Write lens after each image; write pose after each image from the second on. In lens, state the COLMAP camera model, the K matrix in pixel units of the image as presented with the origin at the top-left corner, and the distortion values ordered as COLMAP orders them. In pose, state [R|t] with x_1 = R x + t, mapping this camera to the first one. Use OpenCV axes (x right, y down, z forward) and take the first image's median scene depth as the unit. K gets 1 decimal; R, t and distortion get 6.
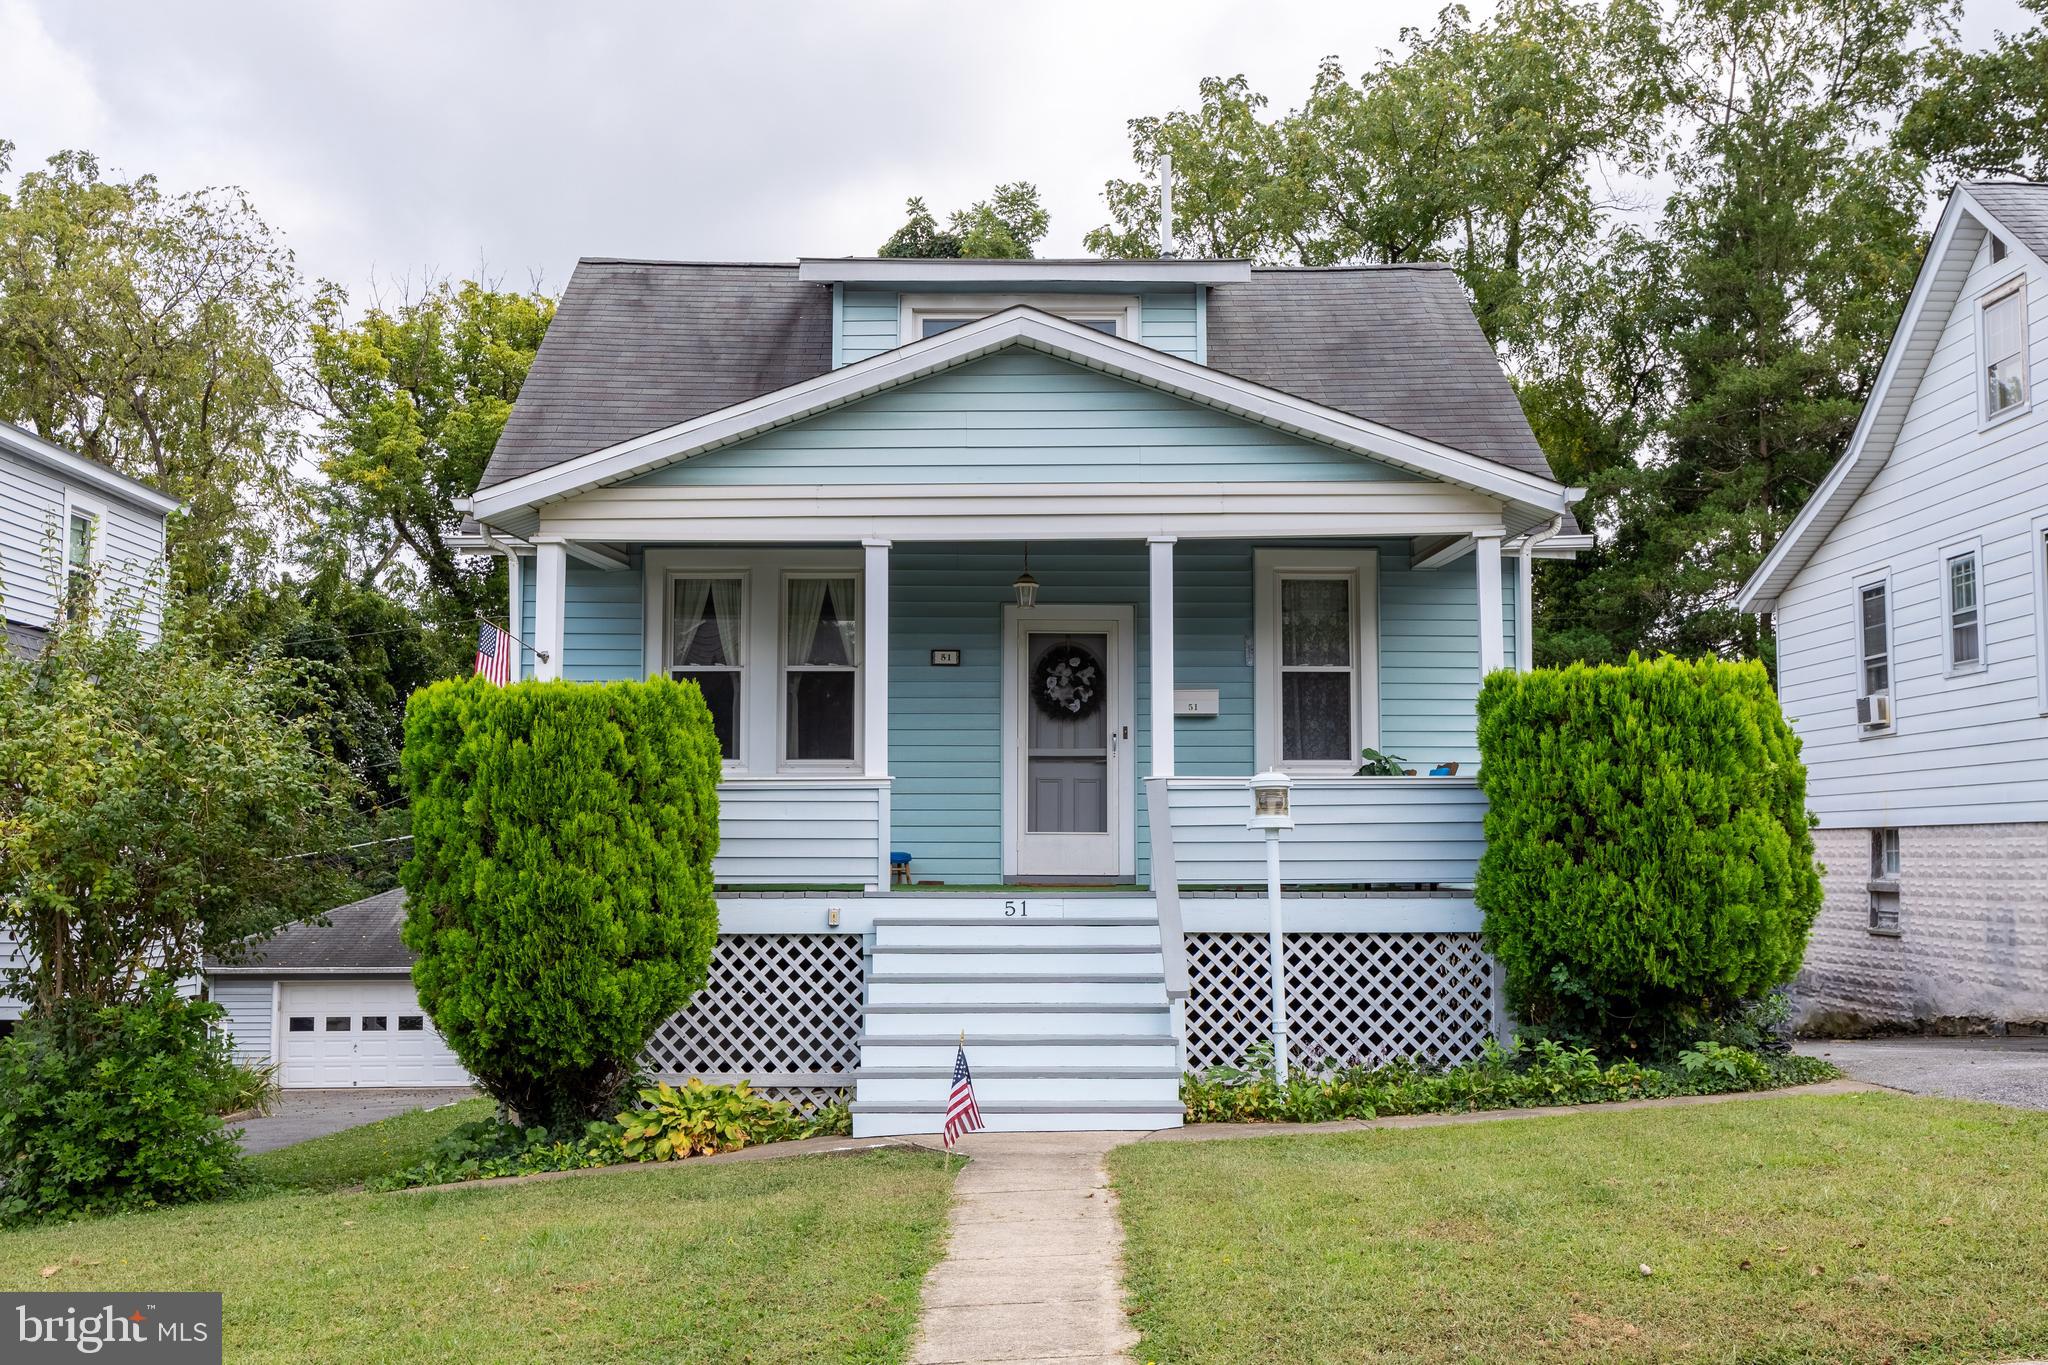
lens RADIAL K [[1945.3, 0, 1024.0], [0, 1945.3, 682.5], [0, 0, 1]] dist [-0.000171, -0.012840]
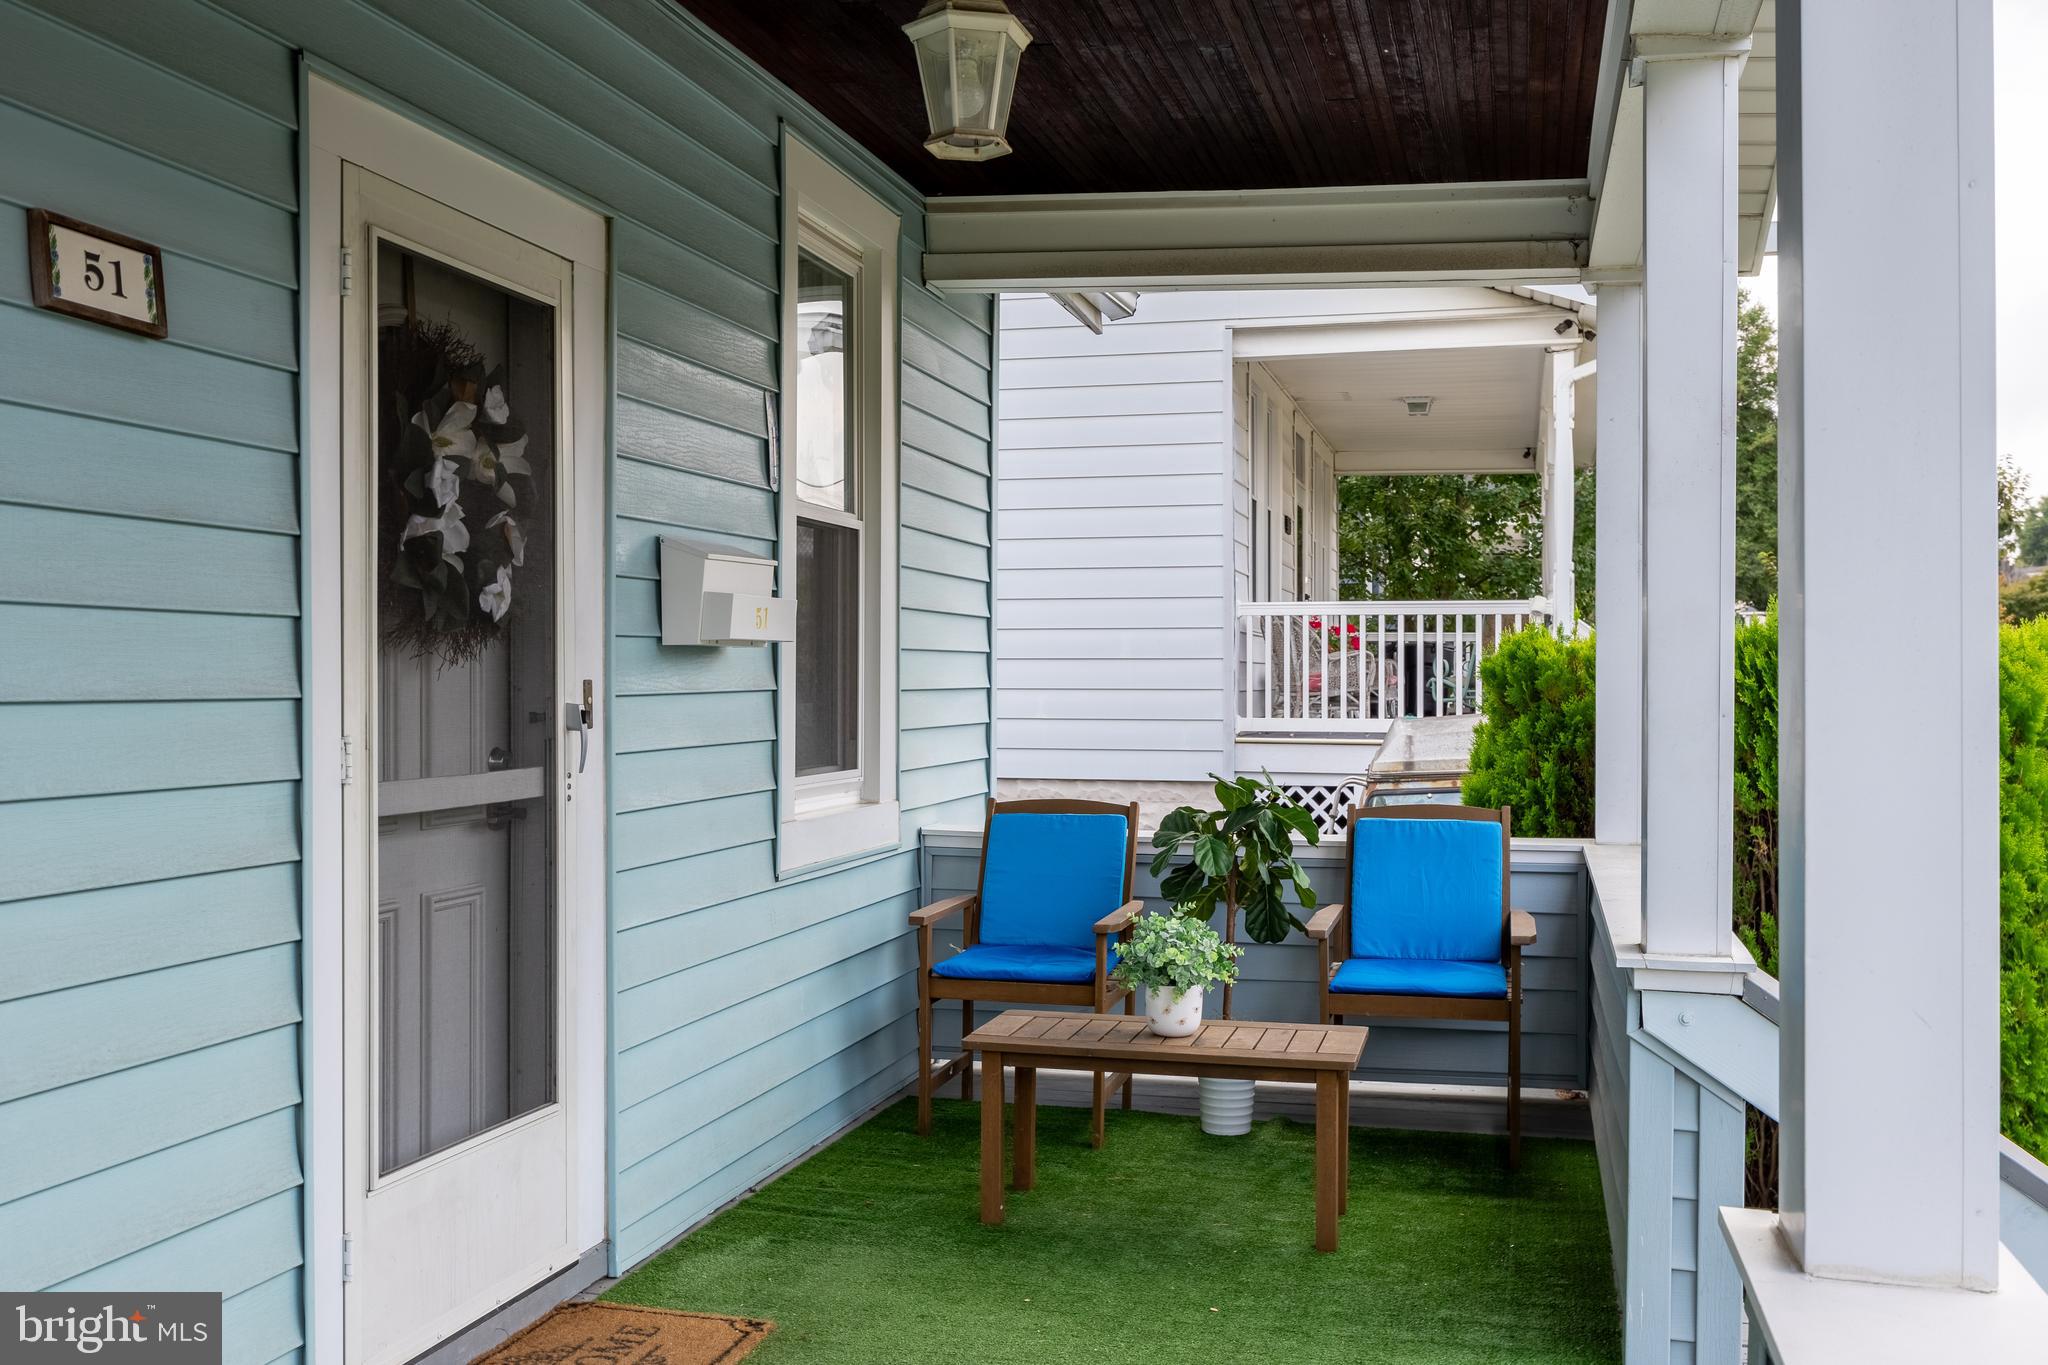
lens RADIAL K [[1945.3, 0, 1024.0], [0, 1945.3, 682.5], [0, 0, 1]] dist [-0.000171, -0.012840]
pose [[0.266844, -0.000613, 0.963740, -0.216237], [-0.084925, 0.996095, 0.024148, 0.013782], [-0.959991, -0.088289, 0.265750, 1.033046]]
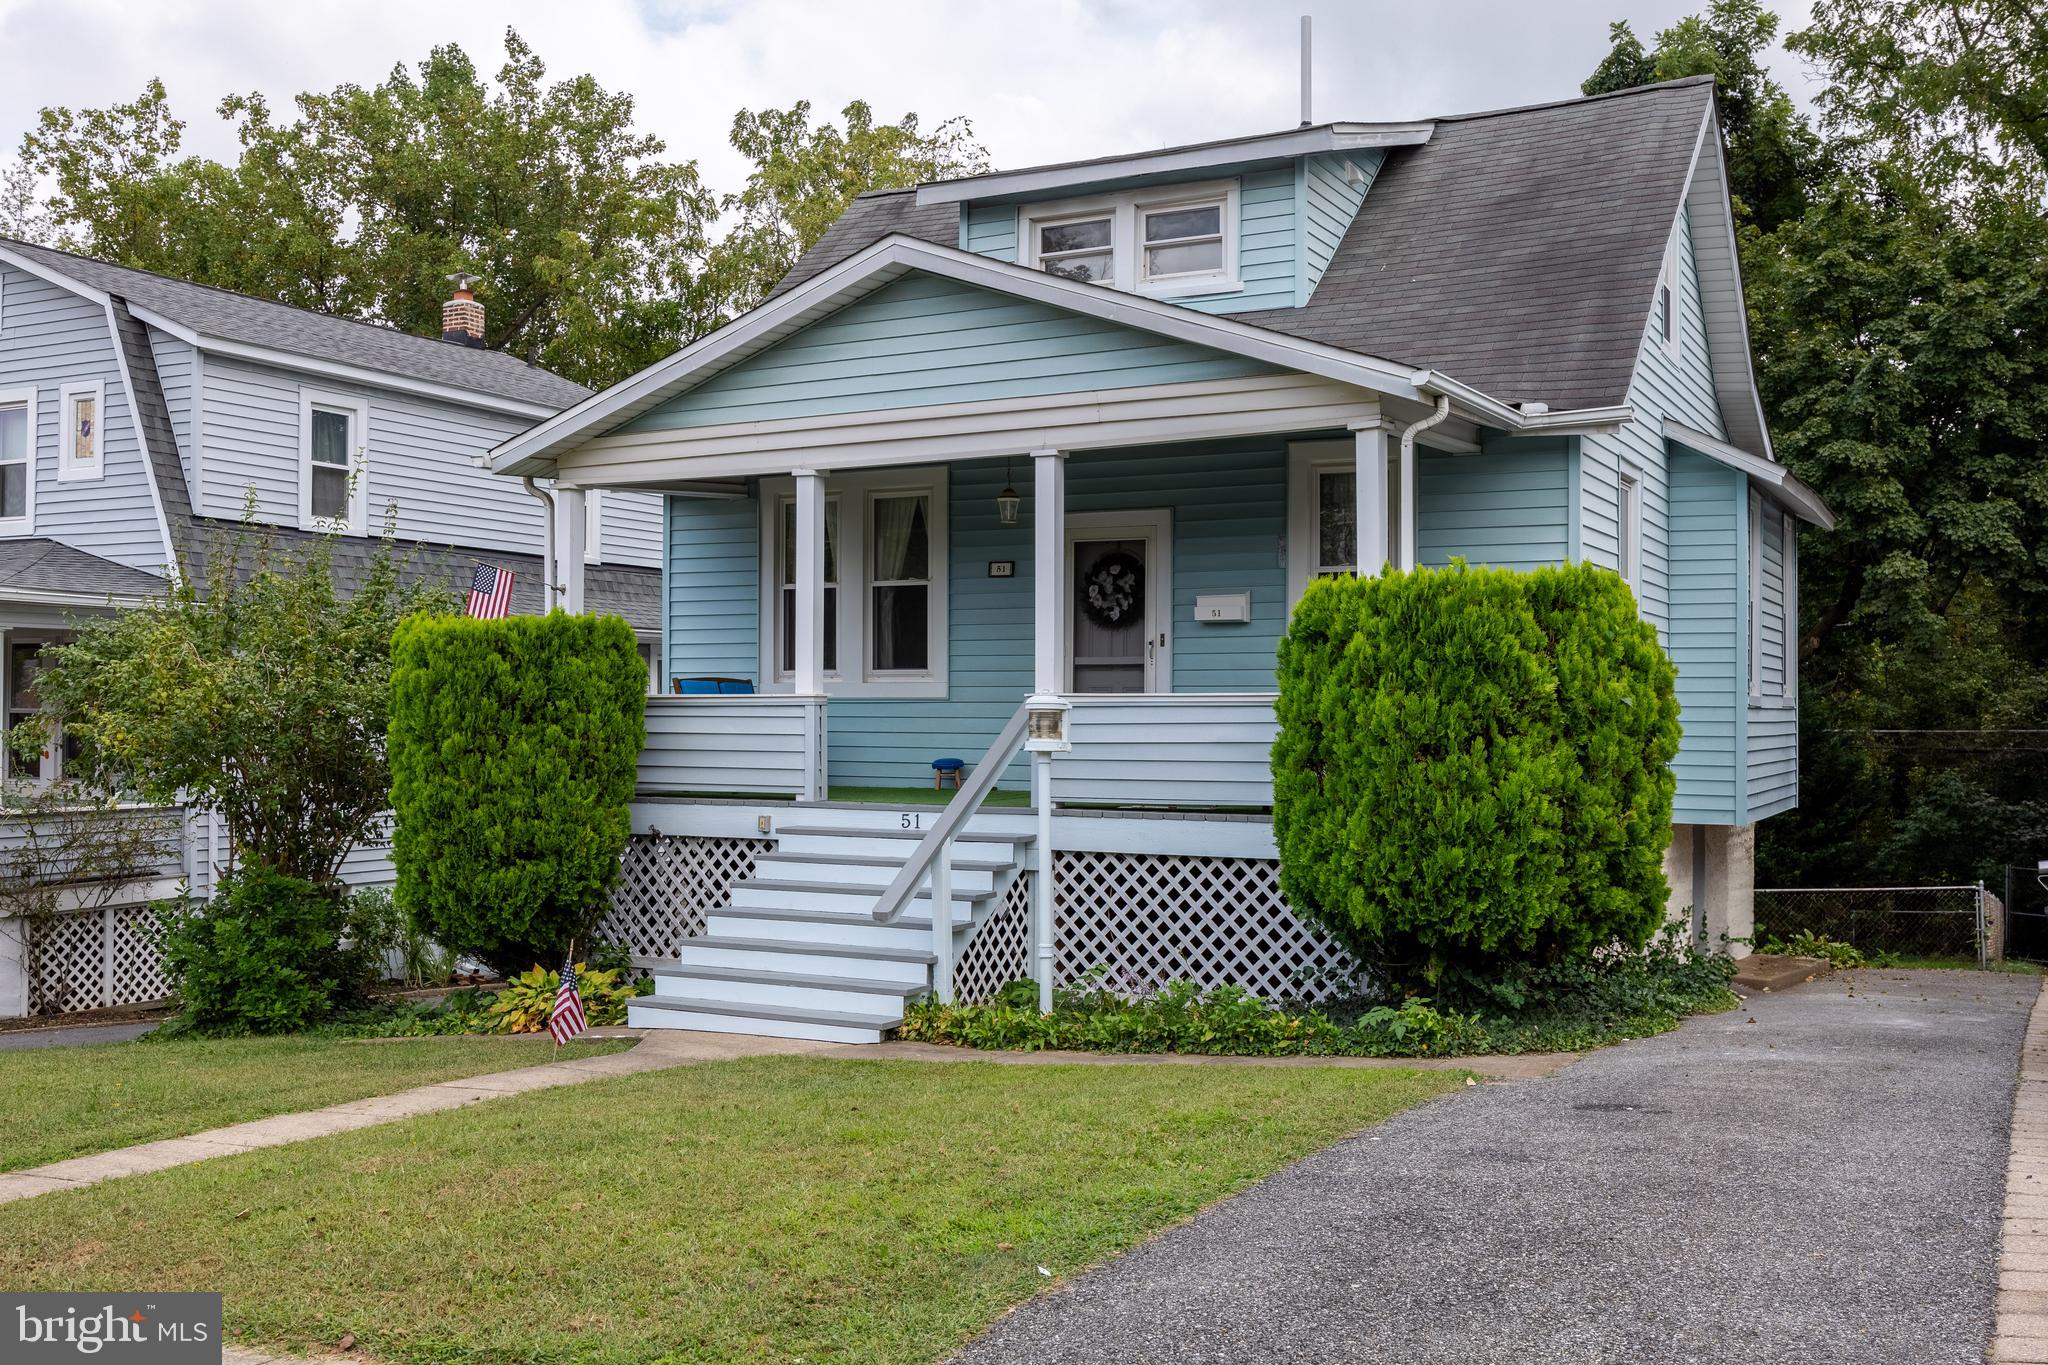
lens RADIAL K [[1945.3, 0, 1024.0], [0, 1945.3, 682.5], [0, 0, 1]] dist [-0.000171, -0.012840]
pose [[0.879000, -0.002880, -0.476813, 0.541127], [0.037709, 0.997270, 0.063491, -0.021111], [0.475328, -0.073789, 0.876709, 0.123745]]
